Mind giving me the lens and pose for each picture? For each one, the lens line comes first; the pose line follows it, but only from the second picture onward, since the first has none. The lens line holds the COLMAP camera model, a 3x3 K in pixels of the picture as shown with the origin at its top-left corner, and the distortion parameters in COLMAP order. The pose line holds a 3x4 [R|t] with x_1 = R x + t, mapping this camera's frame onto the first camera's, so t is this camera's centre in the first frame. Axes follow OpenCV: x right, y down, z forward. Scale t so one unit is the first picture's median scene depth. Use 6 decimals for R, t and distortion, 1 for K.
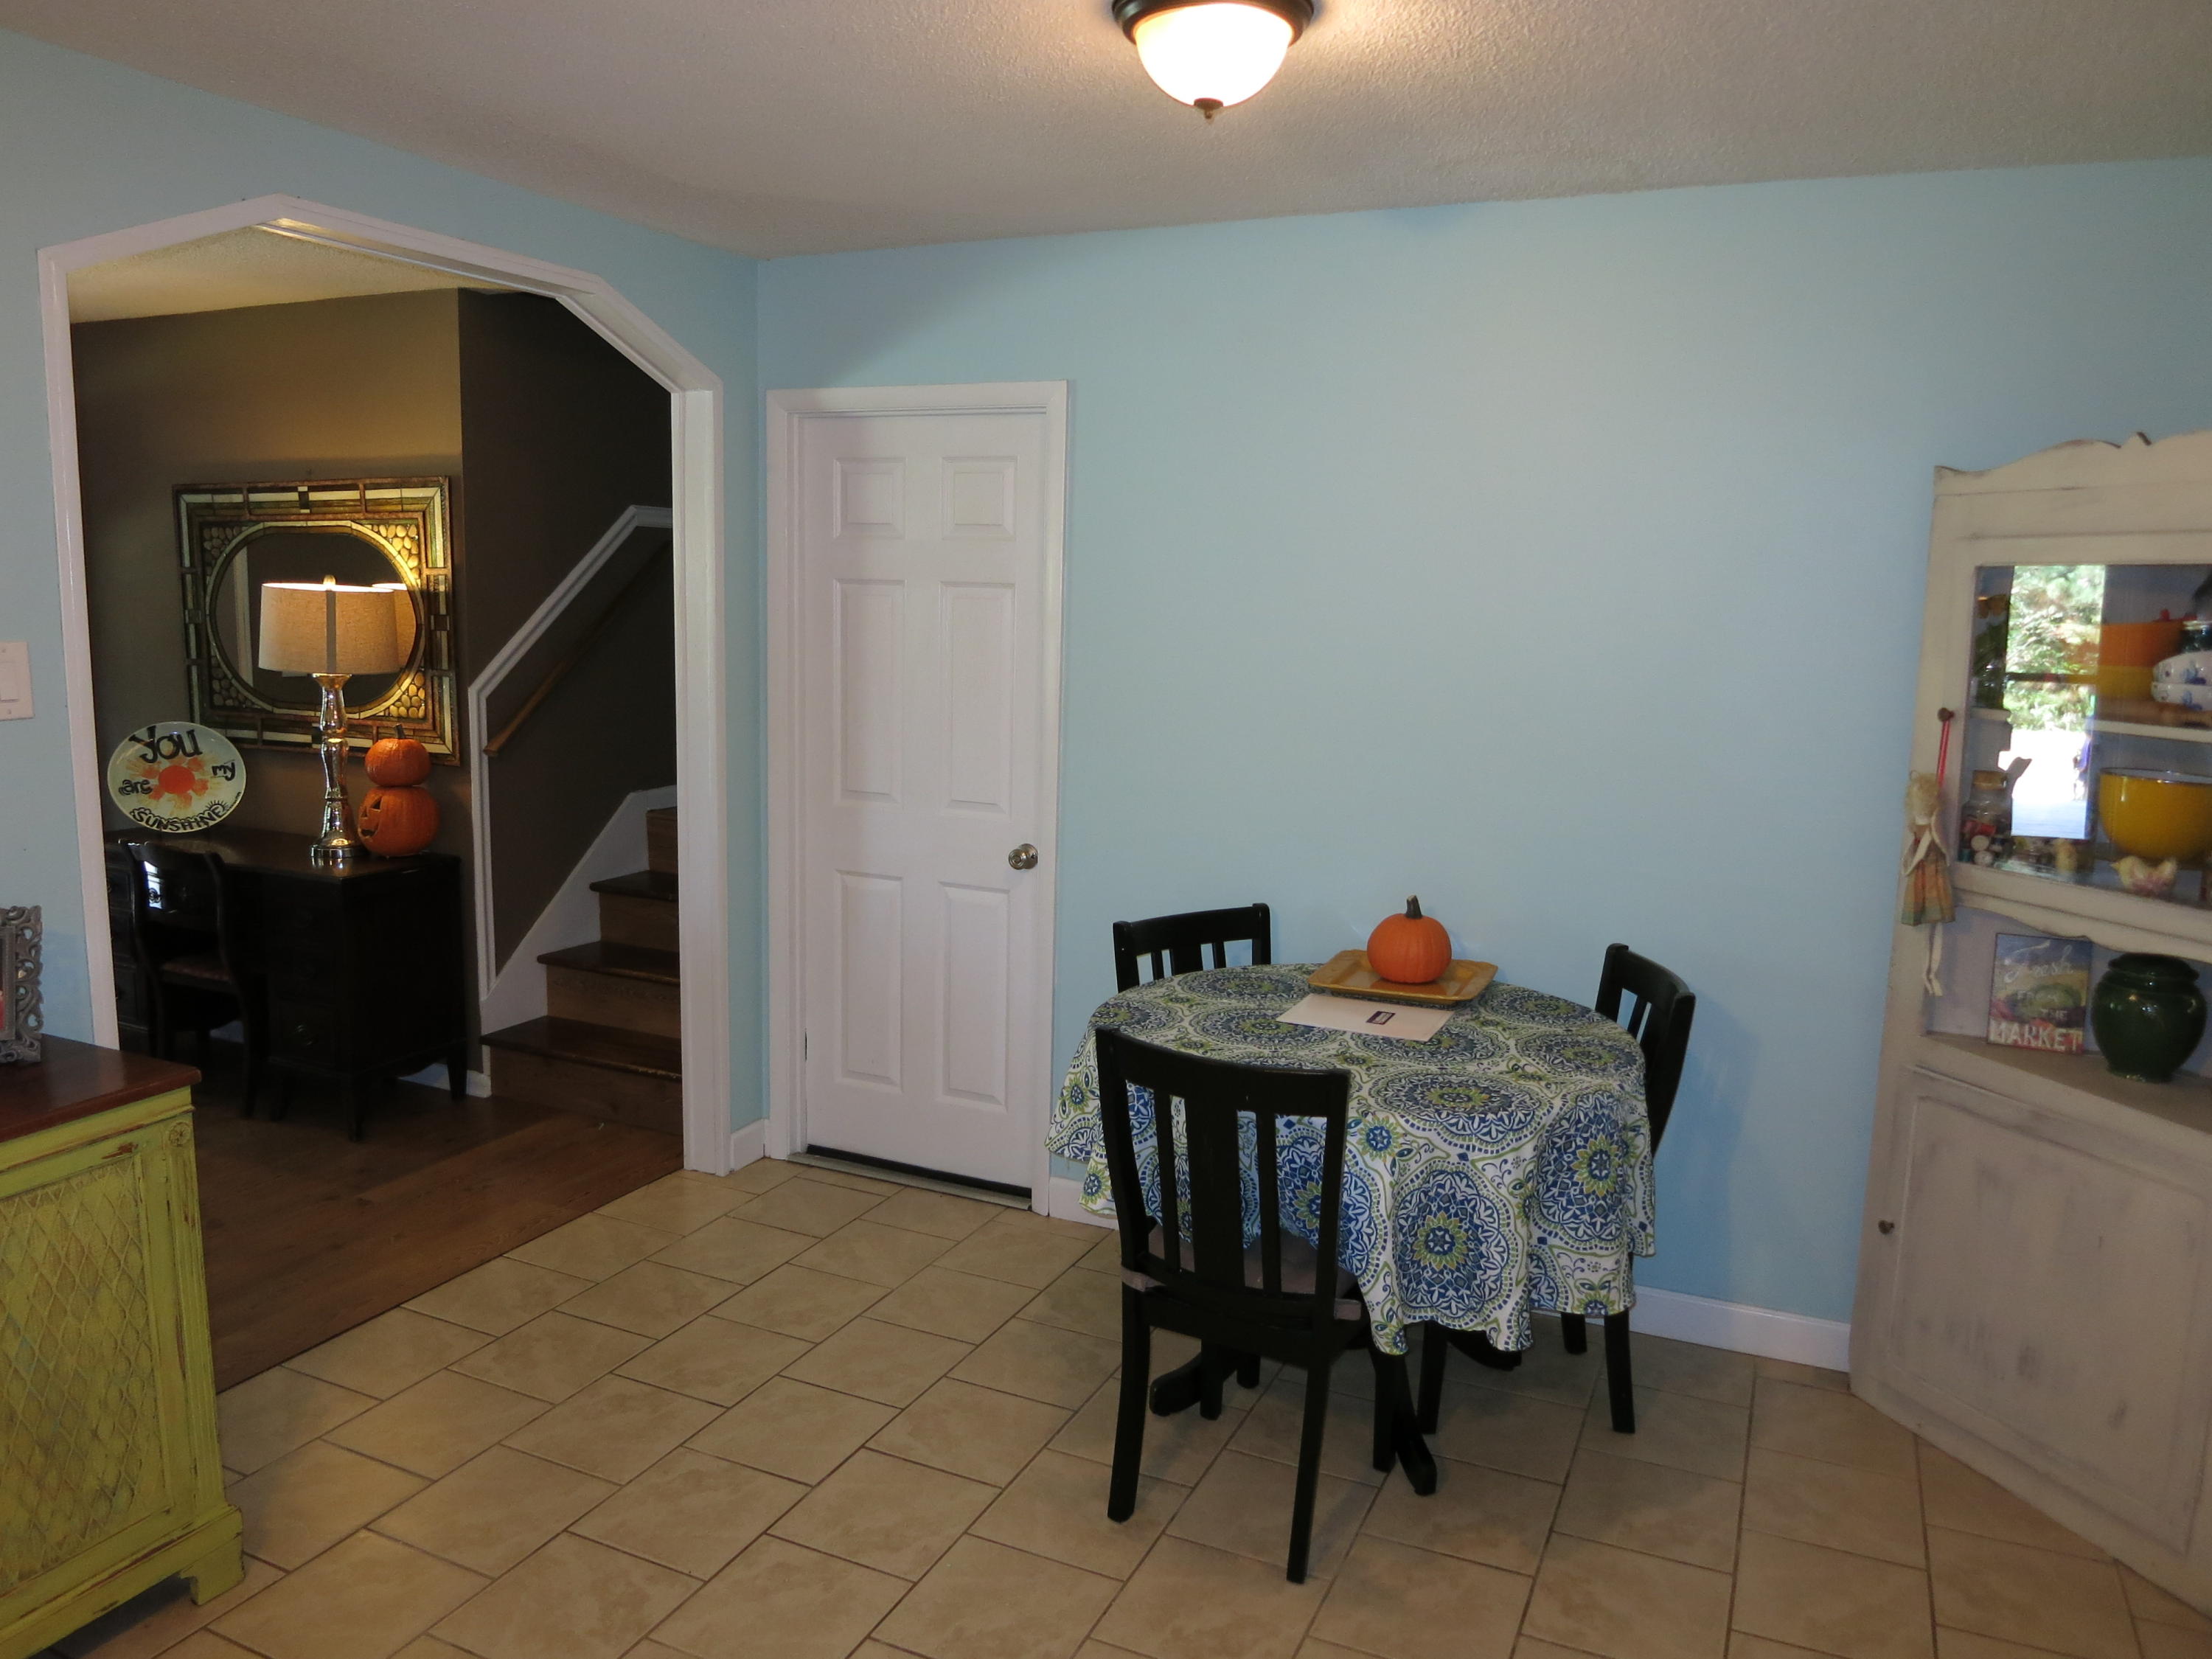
lens RADIAL K [[1566.0, 0, 1117.0], [0, 1566.0, 830.2], [0, 0, 1]] dist [-0.034600, -0.016061]
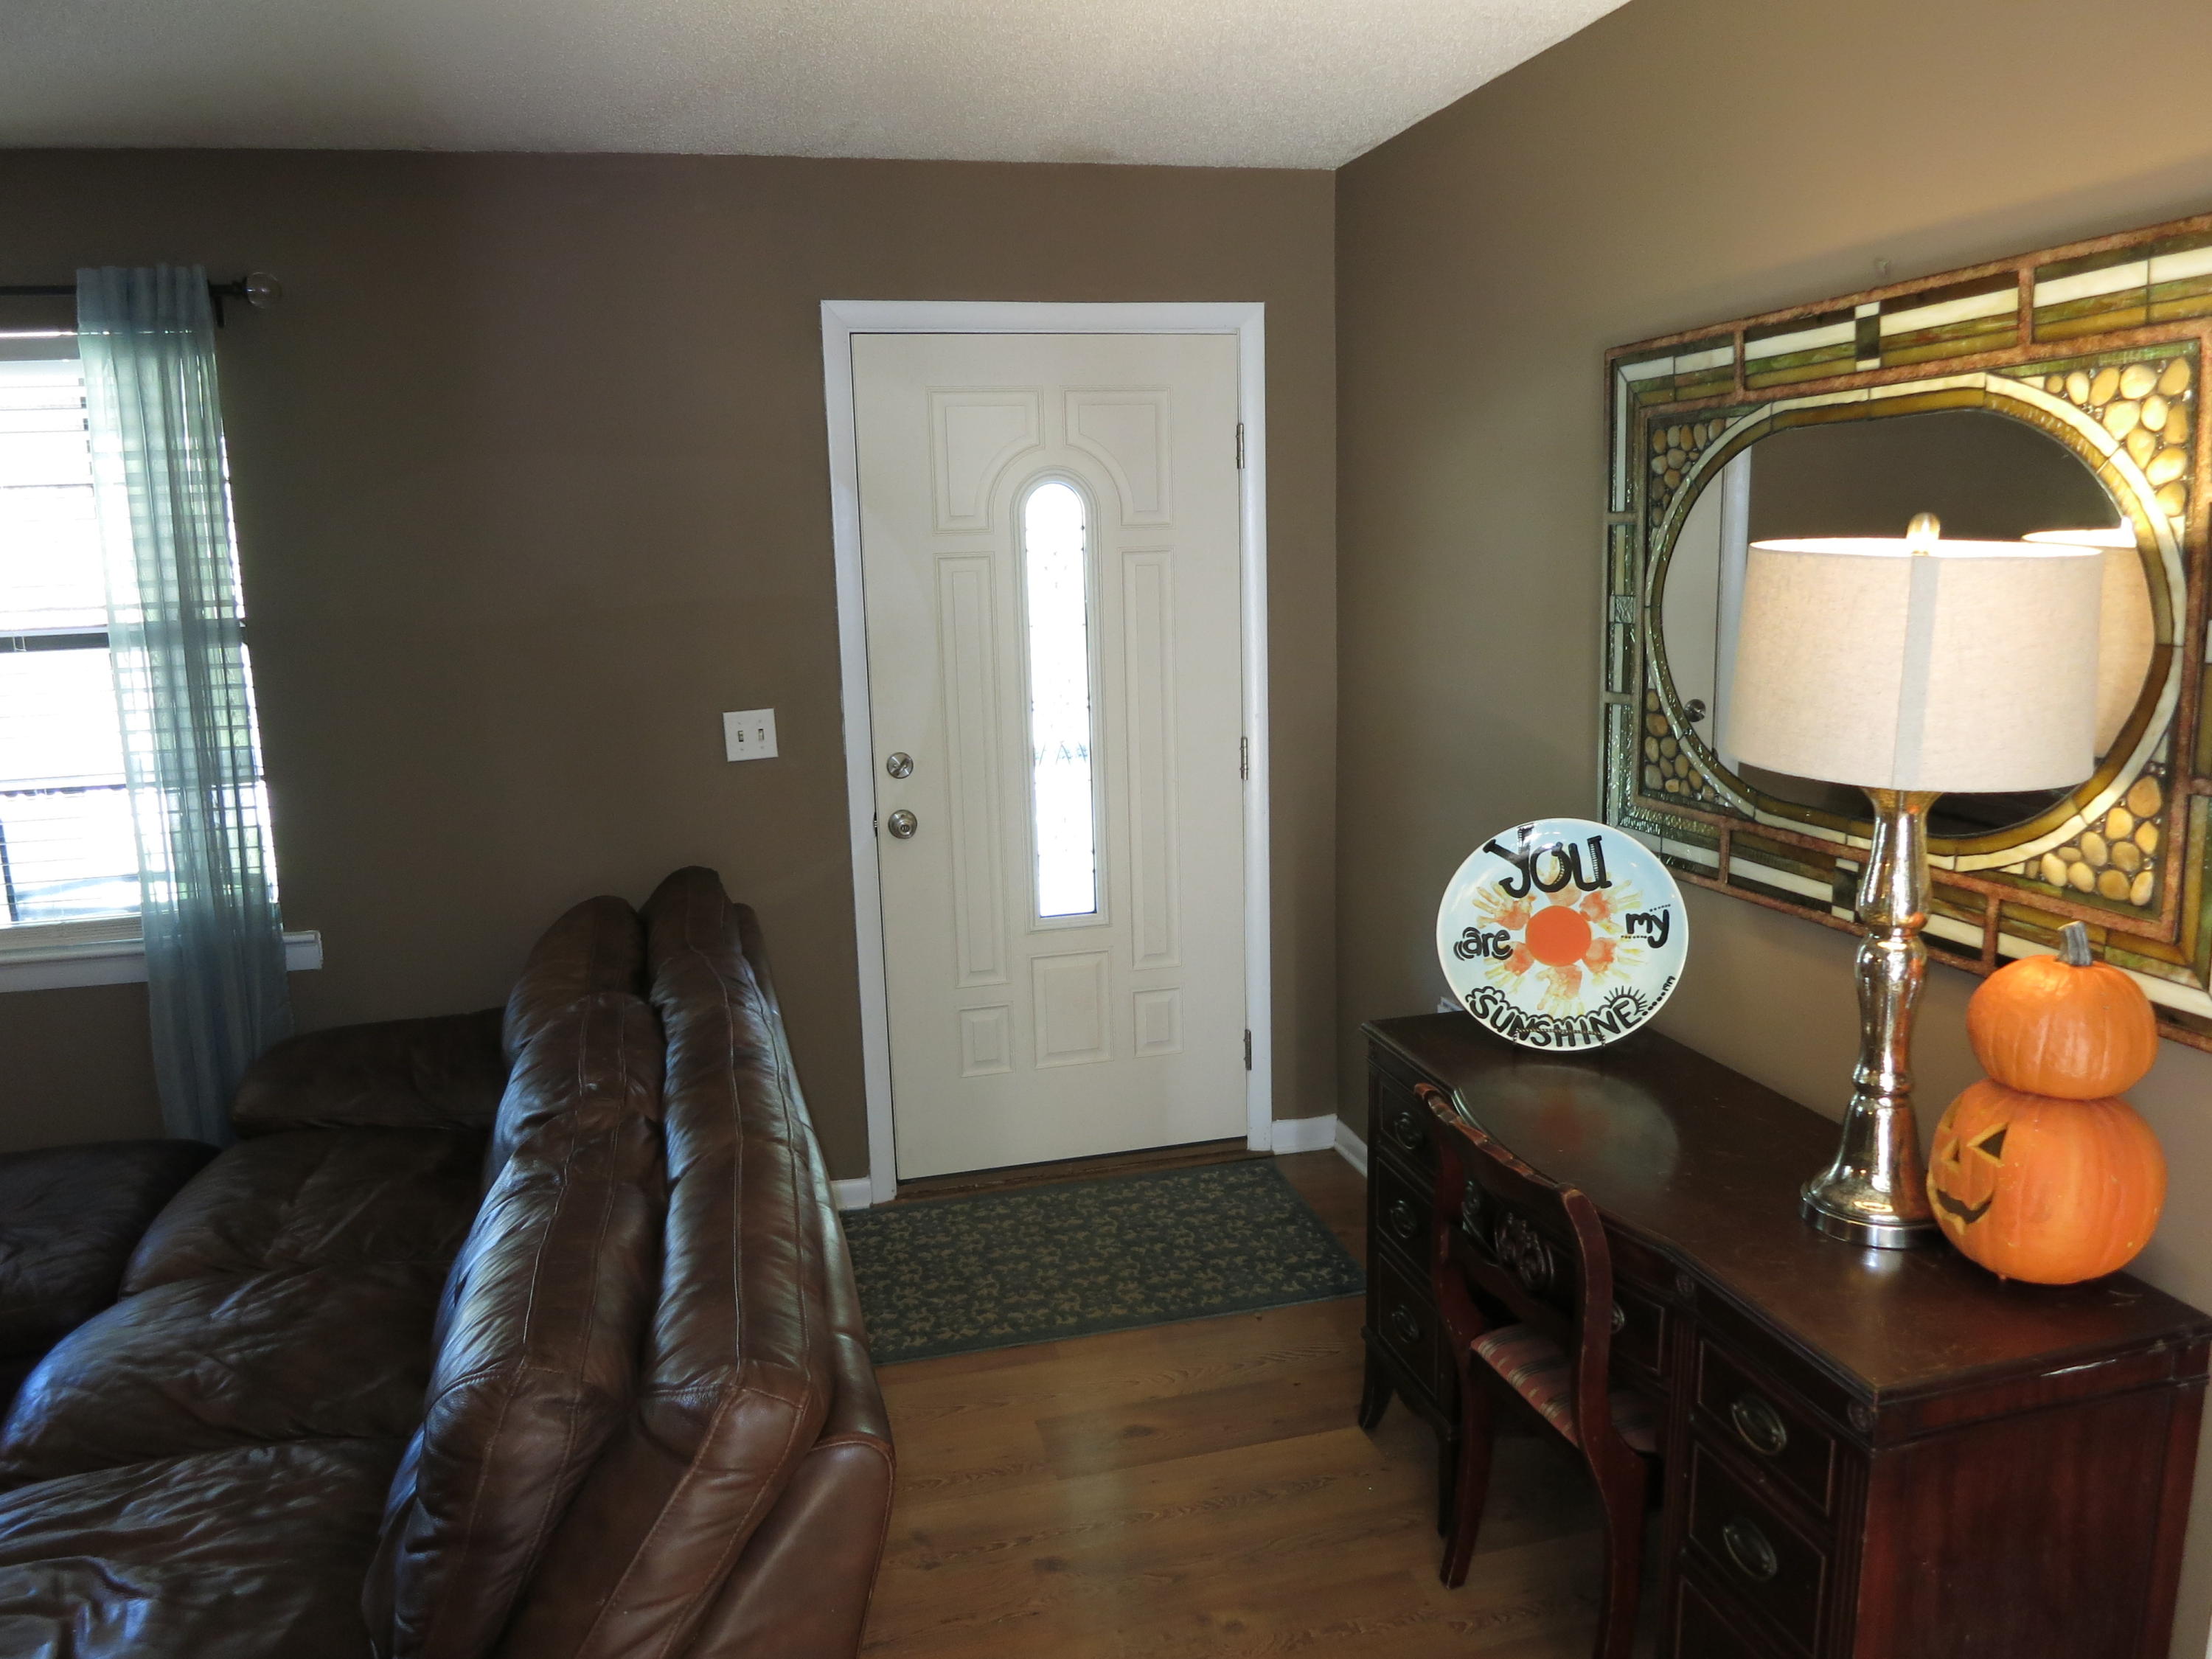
lens RADIAL K [[1566.0, 0, 1113.7], [0, 1566.0, 835.0], [0, 0, 1]] dist [-0.034600, -0.016061]
pose [[0.622881, 0.102422, -0.775583, -0.309688], [-0.073222, 0.994673, 0.072550, -0.093168], [0.778883, 0.011599, 0.627062, 0.570190]]
